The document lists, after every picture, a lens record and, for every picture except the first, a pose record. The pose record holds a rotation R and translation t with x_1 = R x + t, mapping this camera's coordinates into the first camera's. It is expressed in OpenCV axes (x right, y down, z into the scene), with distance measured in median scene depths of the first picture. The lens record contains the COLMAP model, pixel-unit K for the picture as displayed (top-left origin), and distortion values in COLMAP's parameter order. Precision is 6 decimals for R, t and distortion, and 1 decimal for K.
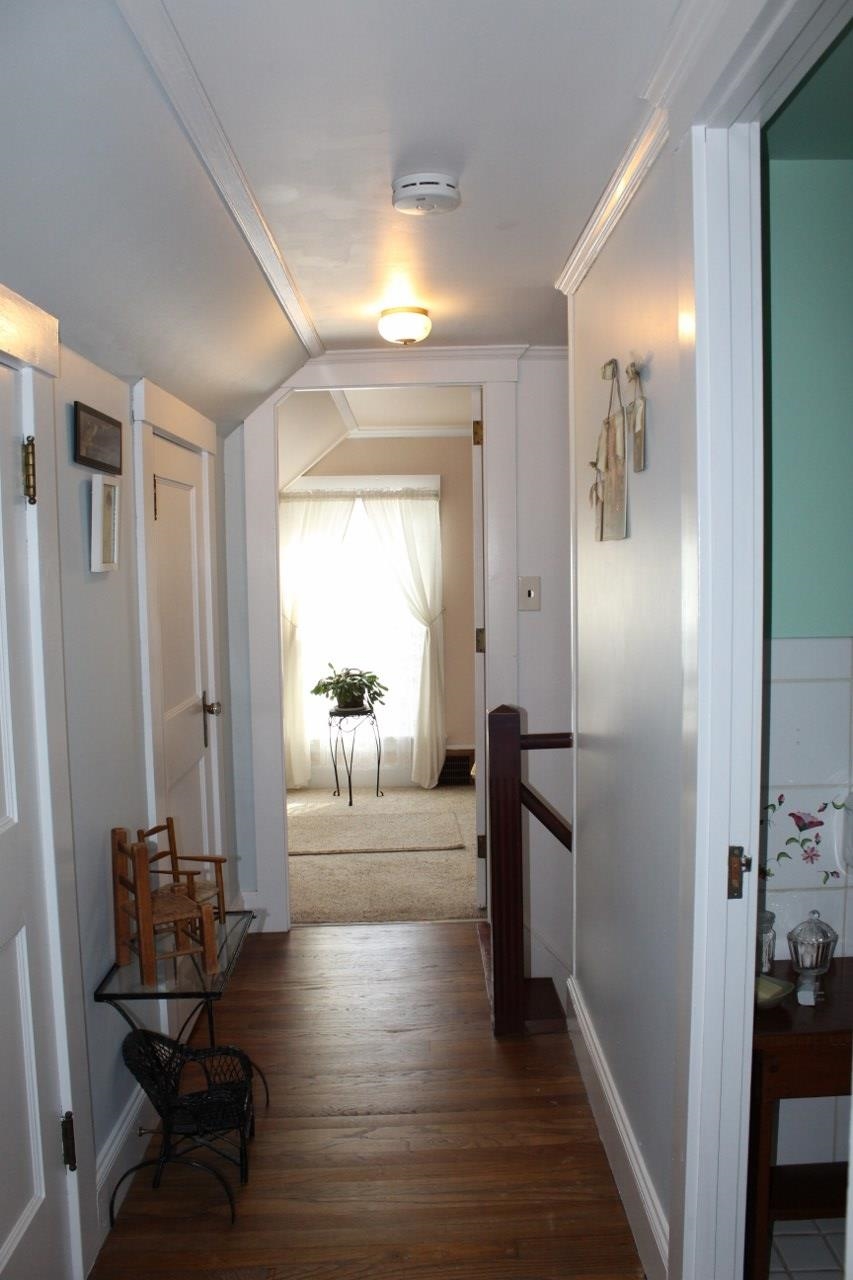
lens RADIAL K [[1070.6, 0, 426.5], [0, 1070.6, 640.0], [0, 0, 1]] dist [-0.171122, 0.153494]
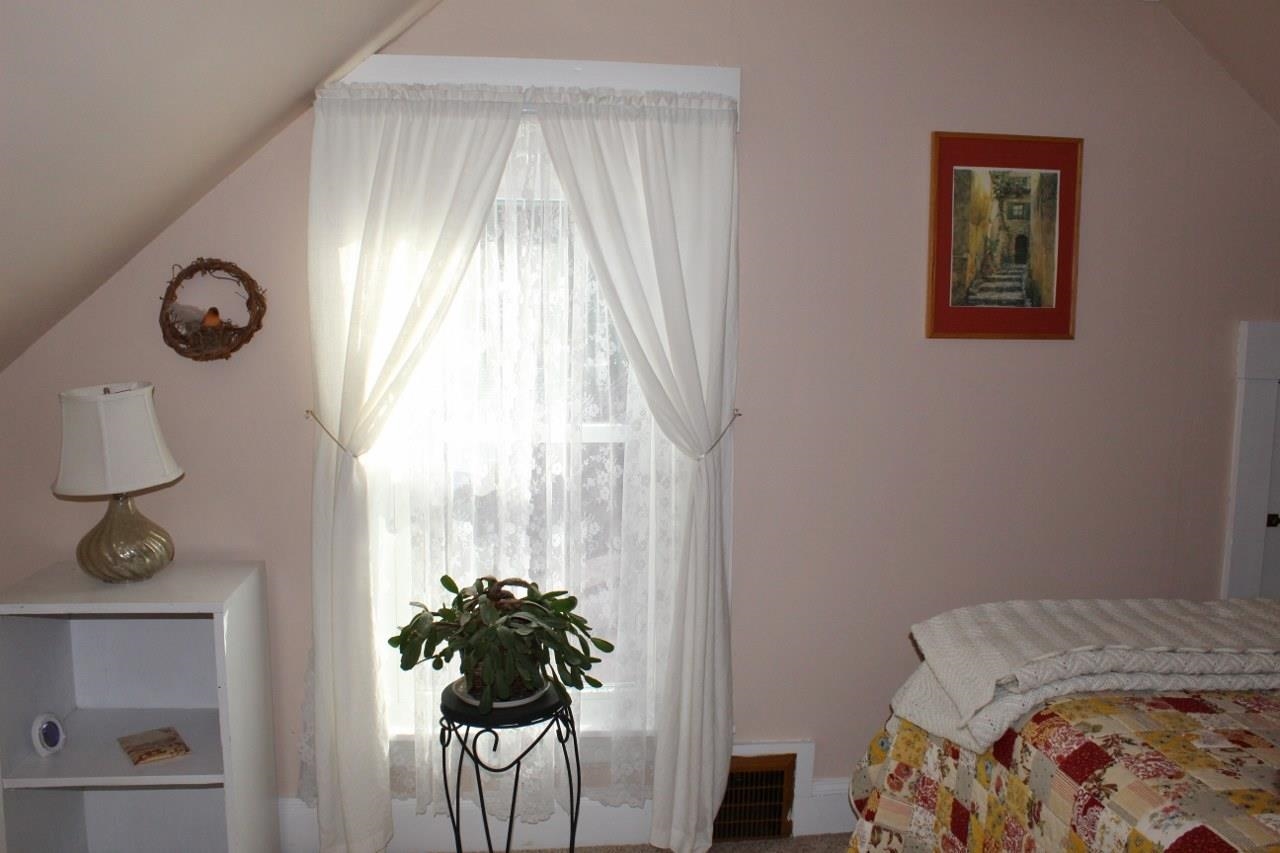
lens RADIAL K [[1070.6, 0, 640.0], [0, 1070.6, 426.5], [0, 0, 1]] dist [-0.171122, 0.153494]
pose [[0.993497, 0.018117, 0.112404, -0.066332], [-0.022742, 0.998941, 0.040001, -0.040092], [-0.111560, -0.042298, 0.992857, 0.644587]]
